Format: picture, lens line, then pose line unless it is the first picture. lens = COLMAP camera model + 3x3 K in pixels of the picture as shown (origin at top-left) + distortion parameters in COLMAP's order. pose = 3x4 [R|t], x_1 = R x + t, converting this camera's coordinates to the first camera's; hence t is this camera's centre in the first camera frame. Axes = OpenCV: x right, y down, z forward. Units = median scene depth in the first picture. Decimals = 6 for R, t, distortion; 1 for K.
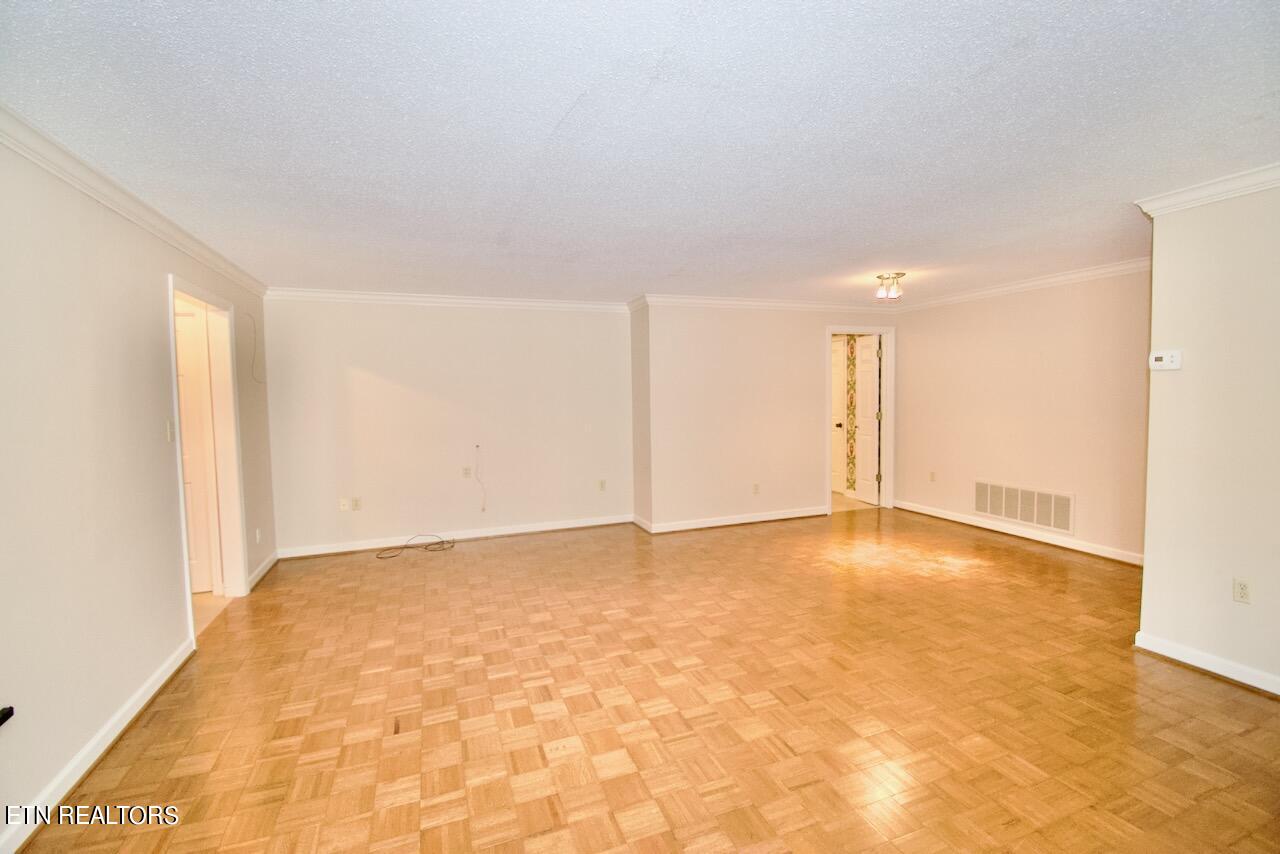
lens RADIAL K [[574.6, 0, 640.0], [0, 574.6, 427.0], [0, 0, 1]] dist [0.015436, -0.021542]
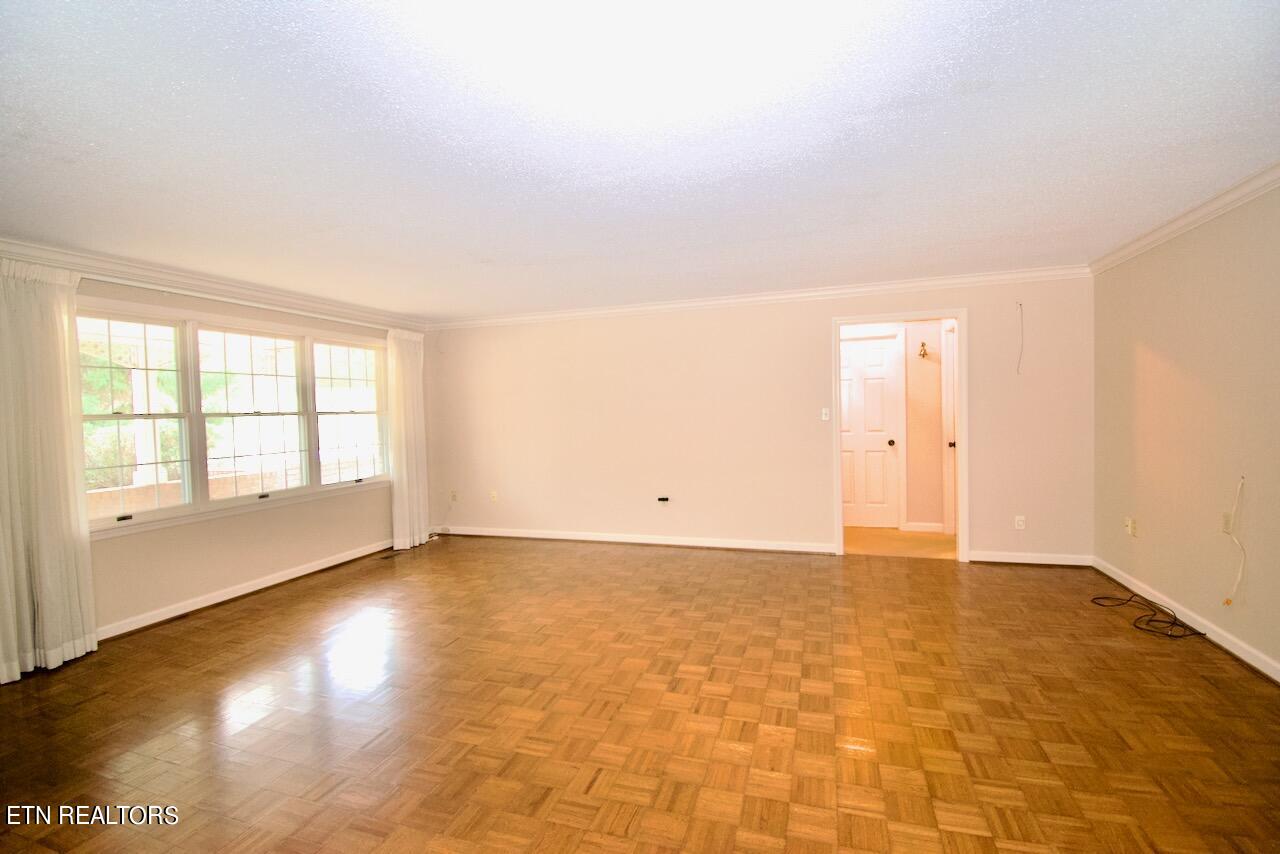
lens RADIAL K [[553.3, 0, 640.0], [0, 553.3, 427.0], [0, 0, 1]] dist [0.010996, -0.019994]
pose [[-0.615008, 0.061386, -0.786128, 0.553024], [-0.007229, 0.996484, 0.083467, -0.057974], [0.788488, 0.057016, -0.612402, 1.128712]]
